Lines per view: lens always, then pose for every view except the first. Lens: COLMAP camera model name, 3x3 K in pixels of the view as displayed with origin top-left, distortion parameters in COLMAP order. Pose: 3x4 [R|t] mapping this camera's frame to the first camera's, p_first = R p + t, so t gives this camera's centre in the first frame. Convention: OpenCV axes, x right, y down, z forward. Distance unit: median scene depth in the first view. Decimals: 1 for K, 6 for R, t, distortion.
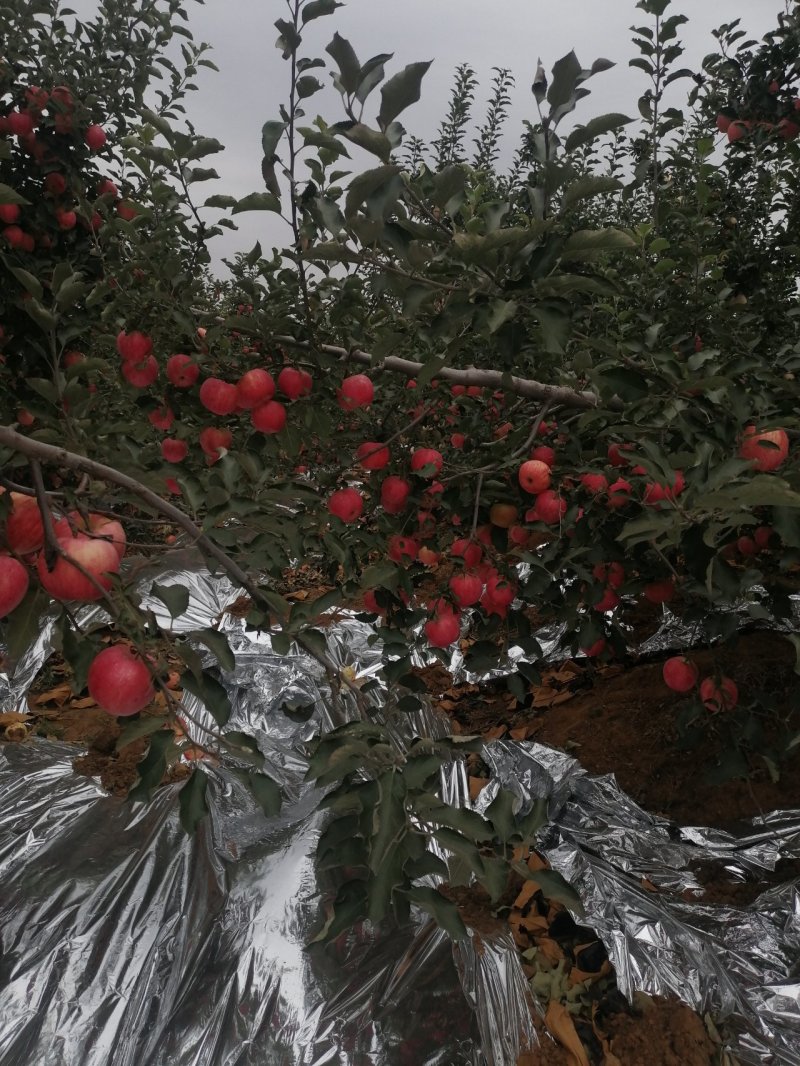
lens RADIAL K [[725.5, 0, 400.0], [0, 725.5, 533.0], [0, 0, 1]] dist [0.004306, 0.001178]
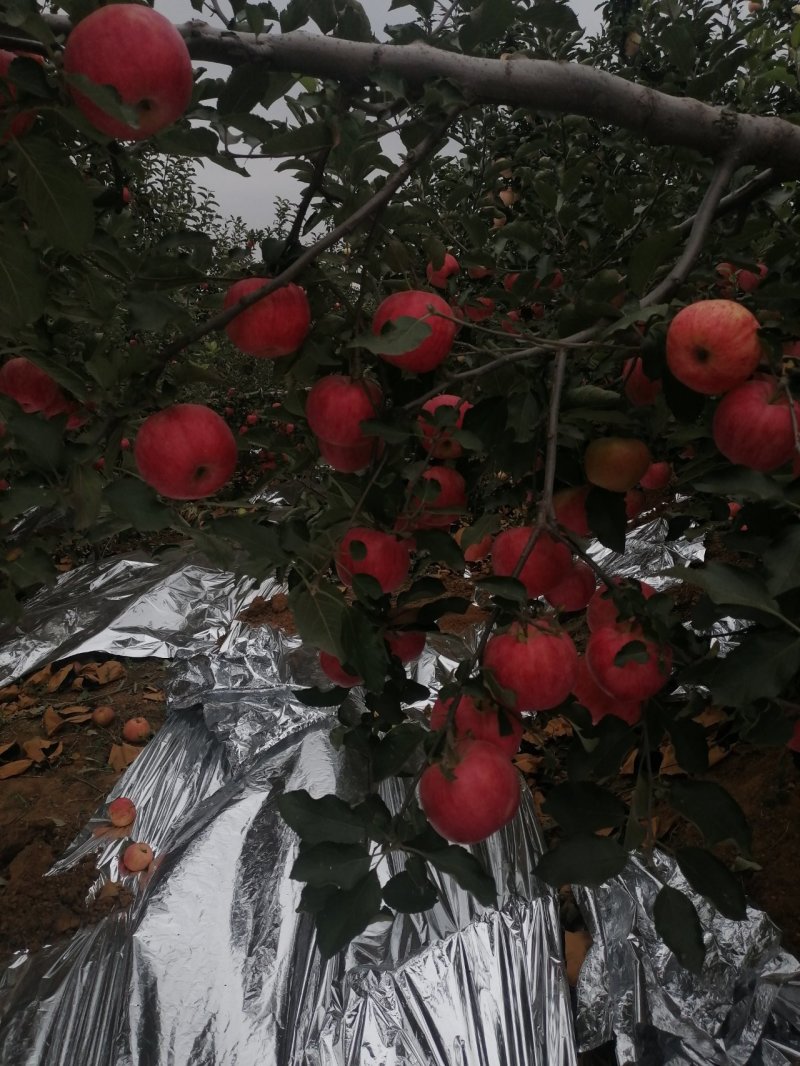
lens RADIAL K [[725.5, 0, 400.0], [0, 725.5, 533.0], [0, 0, 1]] dist [0.004306, 0.001178]
pose [[0.992348, -0.046976, -0.114188, 0.066755], [0.051495, 0.997989, 0.036956, -0.006001], [0.112223, -0.042554, 0.992772, 0.602823]]
